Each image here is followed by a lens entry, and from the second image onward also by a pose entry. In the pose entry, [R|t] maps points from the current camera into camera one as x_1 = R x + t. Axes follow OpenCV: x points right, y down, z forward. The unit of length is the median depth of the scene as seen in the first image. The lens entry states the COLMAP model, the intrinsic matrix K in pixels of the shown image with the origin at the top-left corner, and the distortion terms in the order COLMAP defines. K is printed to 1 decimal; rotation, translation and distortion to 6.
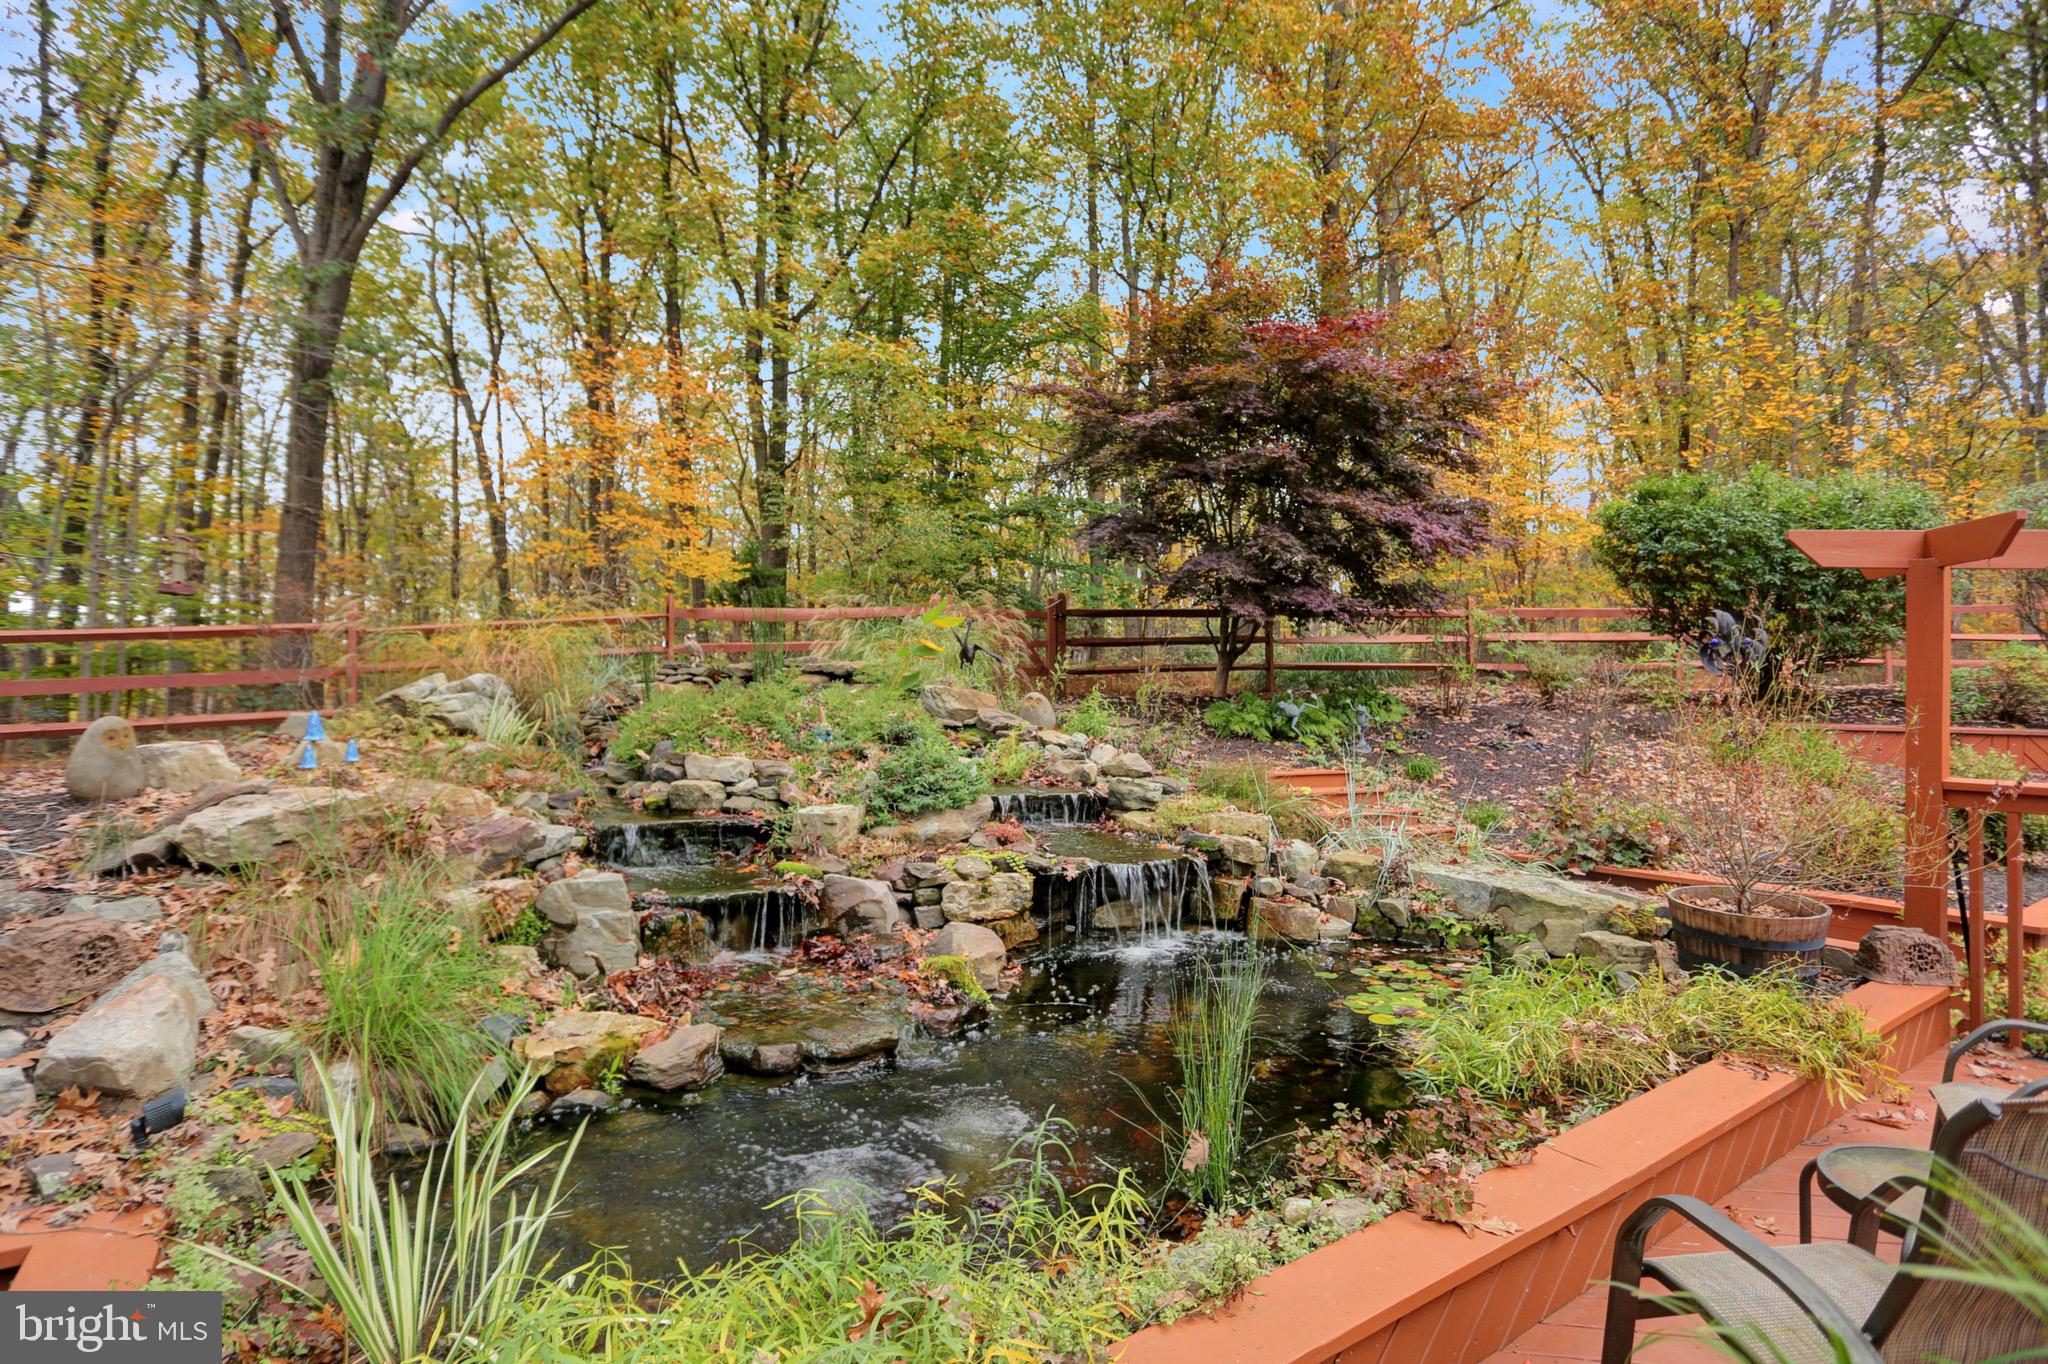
lens RADIAL K [[1019.5, 0, 1008.8], [0, 1019.5, 659.0], [0, 0, 1]] dist [-0.041404, 0.001024]
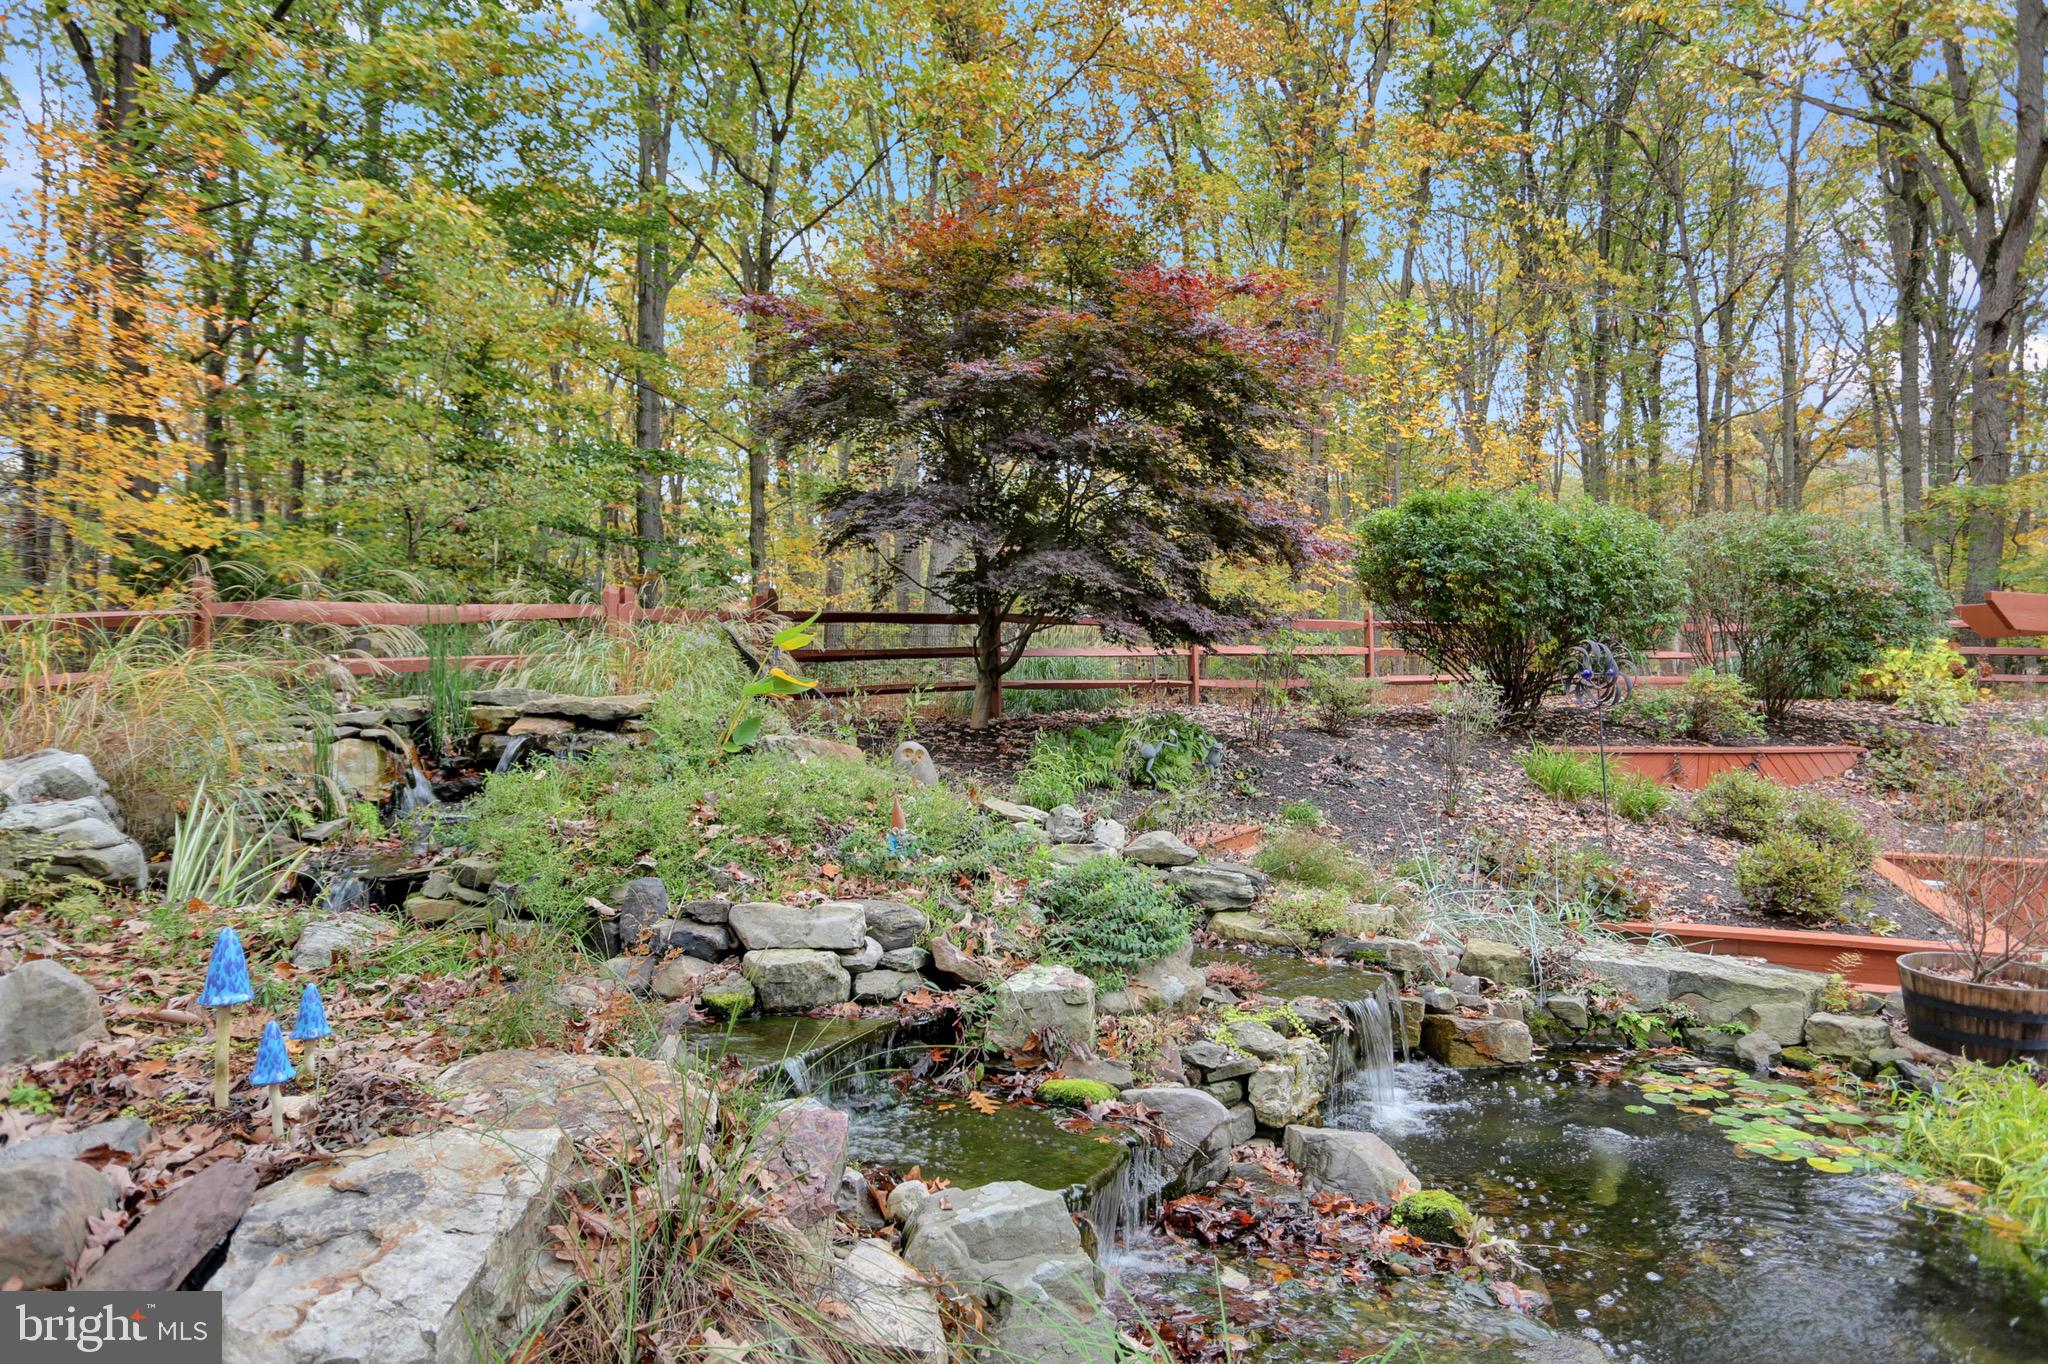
lens RADIAL K [[1240.8, 0, 1024.0], [0, 1240.8, 682.0], [0, 0, 1]] dist [-0.028489, -0.000342]
pose [[0.869287, -0.004999, 0.494282, -0.525251], [-0.008791, 0.999634, 0.025572, -0.049589], [-0.494230, -0.026575, 0.868925, 0.328996]]
